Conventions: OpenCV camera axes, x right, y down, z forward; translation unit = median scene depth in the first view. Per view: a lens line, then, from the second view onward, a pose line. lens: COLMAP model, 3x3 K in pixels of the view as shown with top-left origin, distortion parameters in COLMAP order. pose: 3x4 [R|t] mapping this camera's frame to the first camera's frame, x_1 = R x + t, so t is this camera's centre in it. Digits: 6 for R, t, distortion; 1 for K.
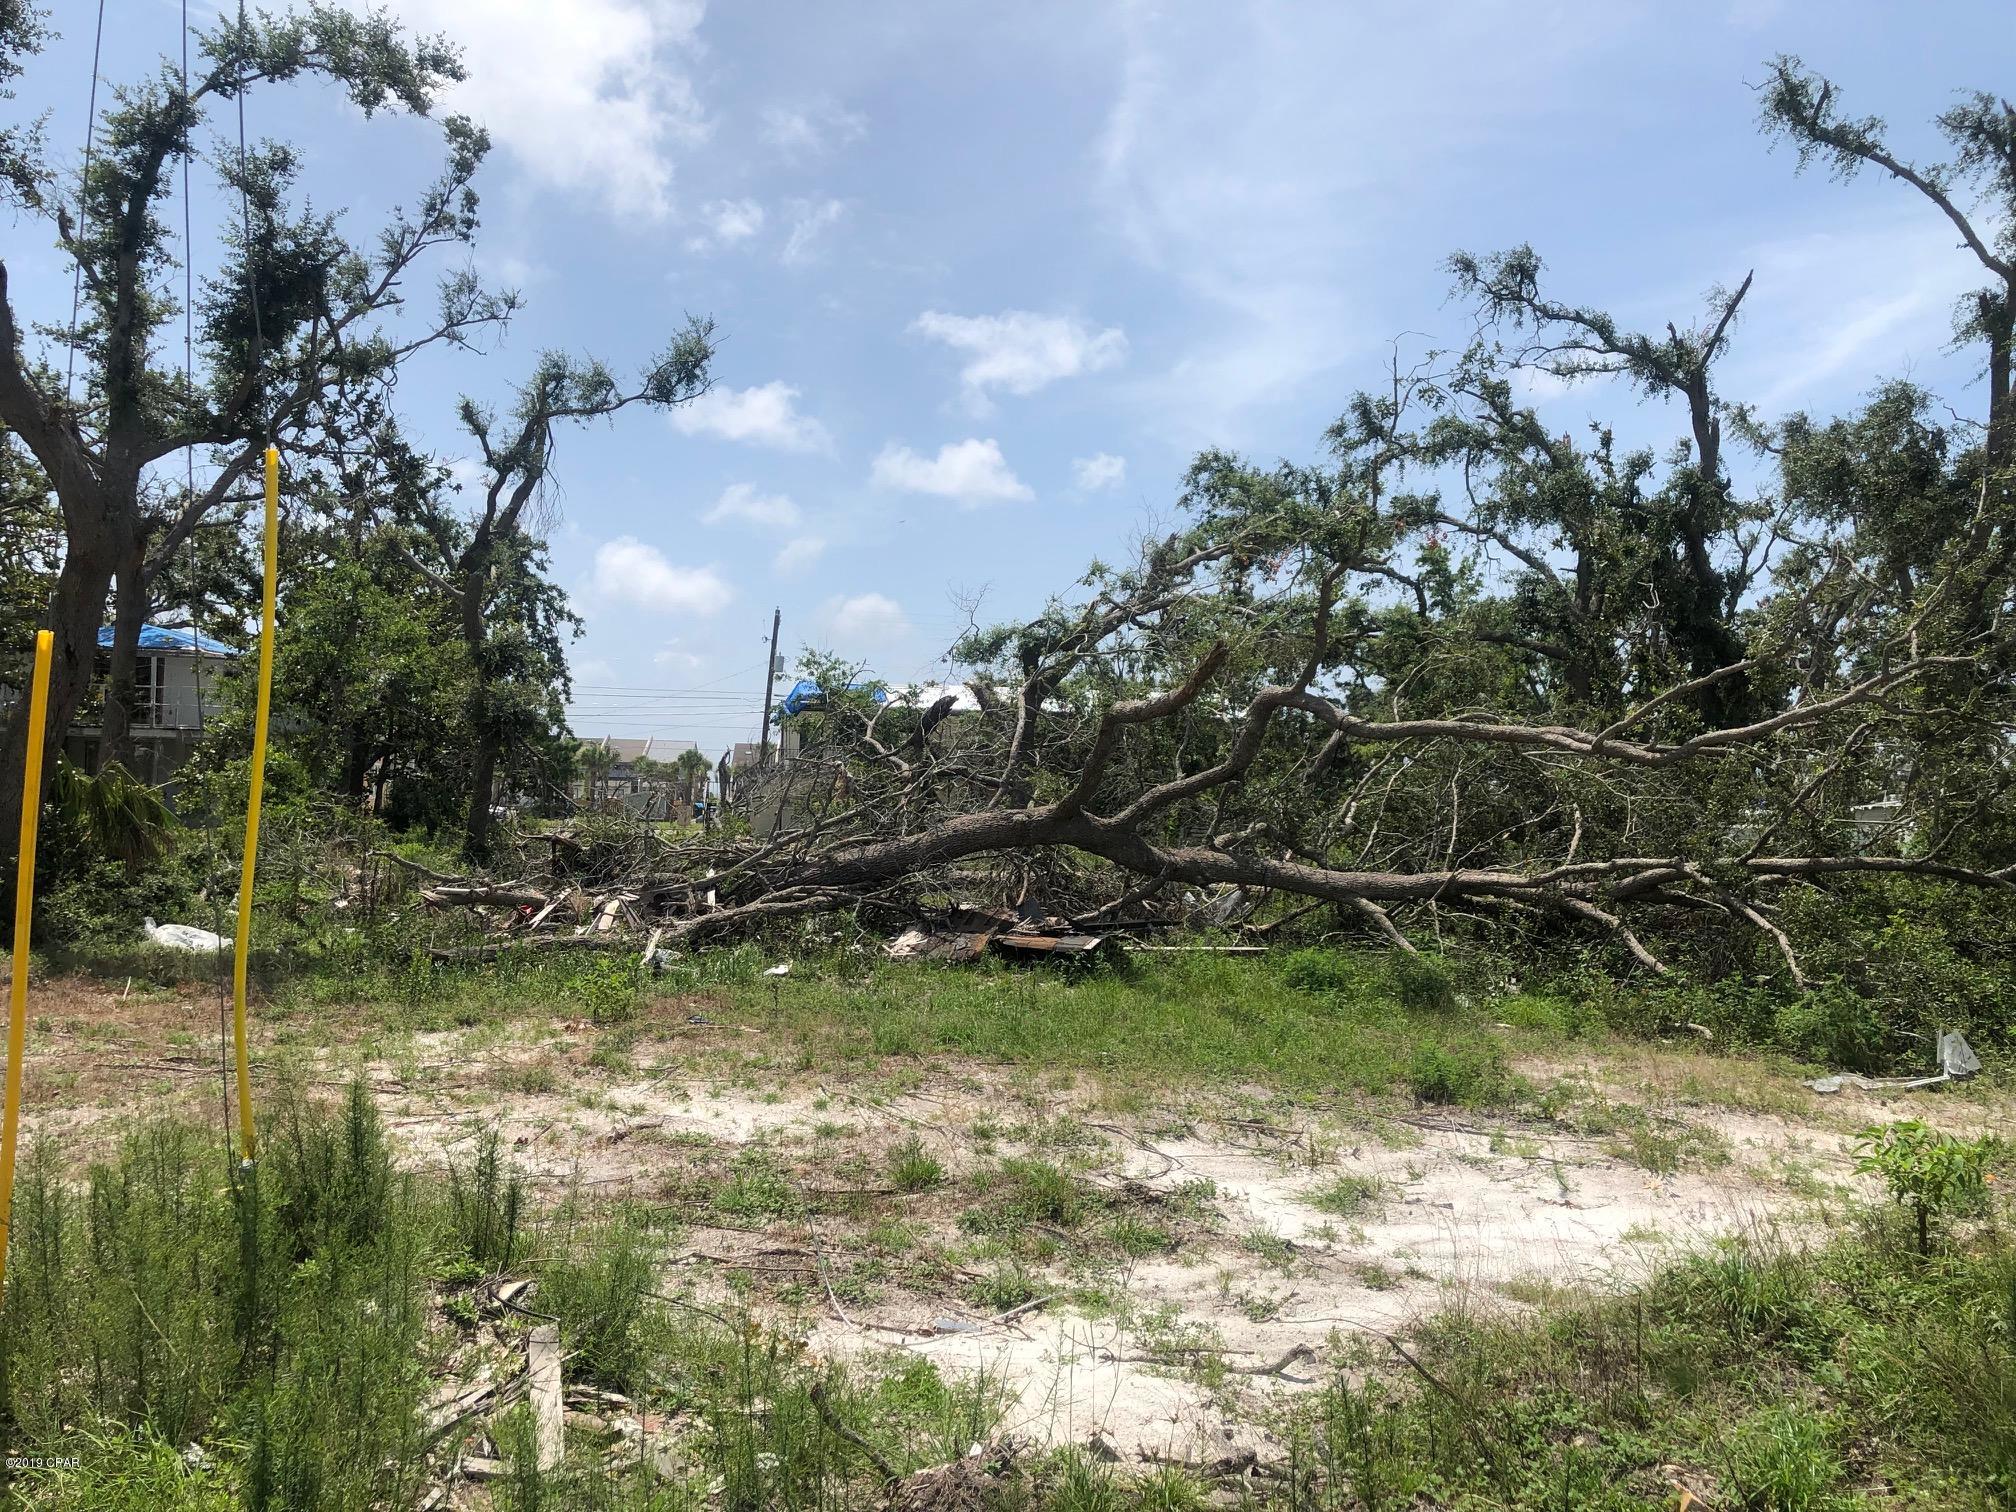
lens RADIAL K [[1704.6, 0, 1008.0], [0, 1704.6, 756.0], [0, 0, 1]] dist [0.012257, 0.004447]
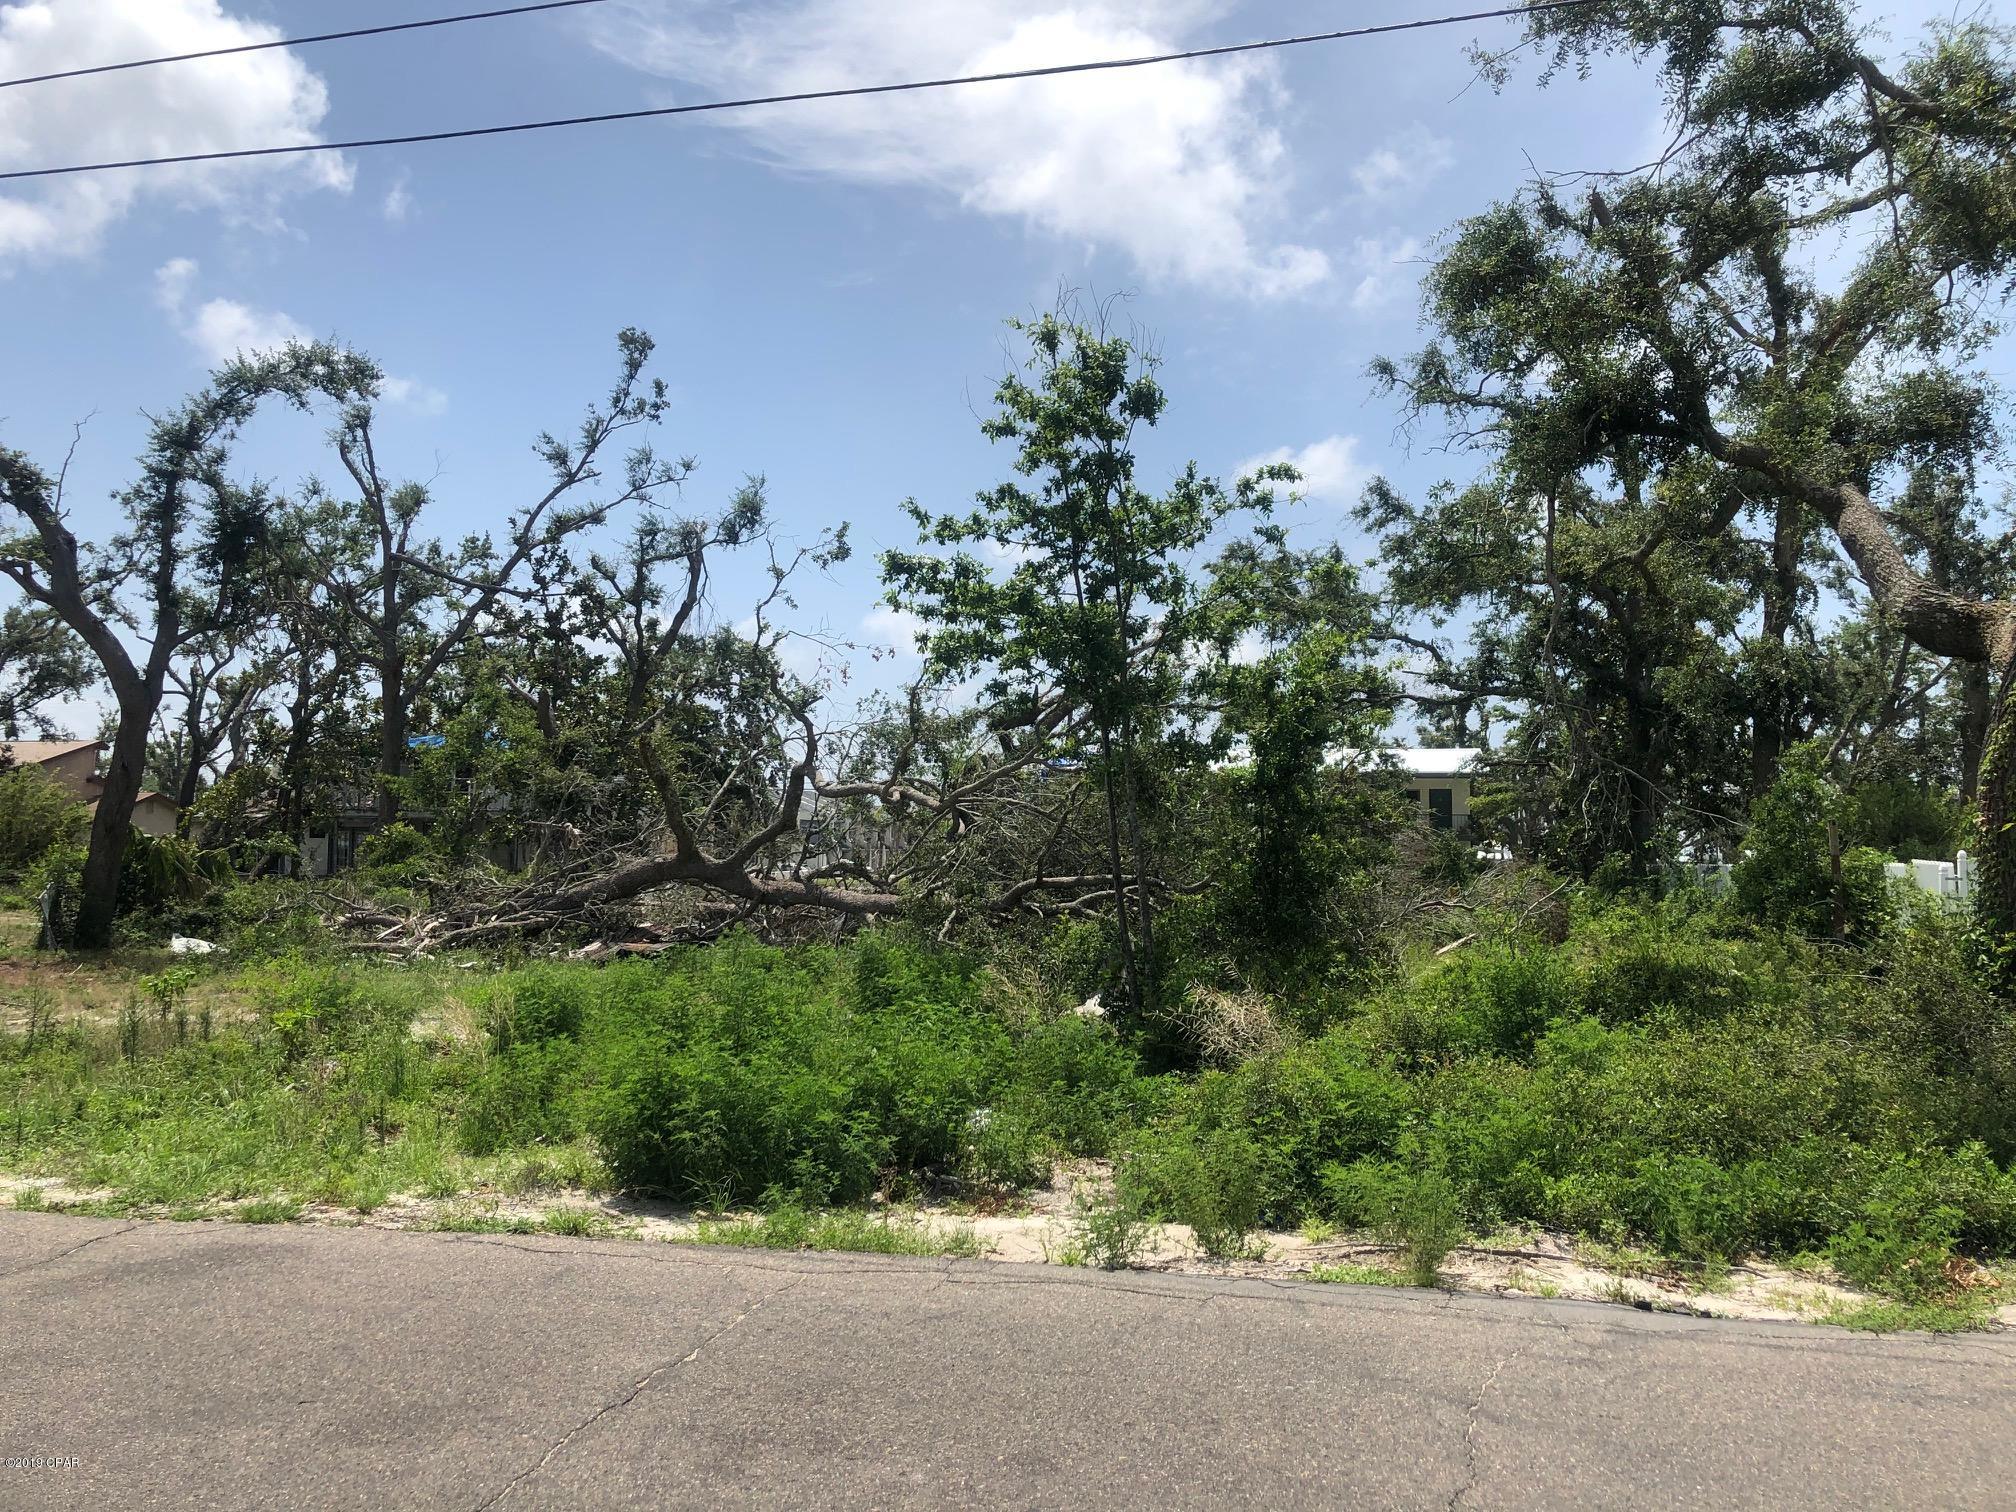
lens RADIAL K [[1704.6, 0, 1008.0], [0, 1704.6, 756.0], [0, 0, 1]] dist [0.012257, 0.004447]
pose [[0.949389, -0.035613, -0.312076, 0.351702], [0.024365, 0.998908, -0.039867, 0.006326], [0.313155, 0.030245, 0.949220, -0.128627]]
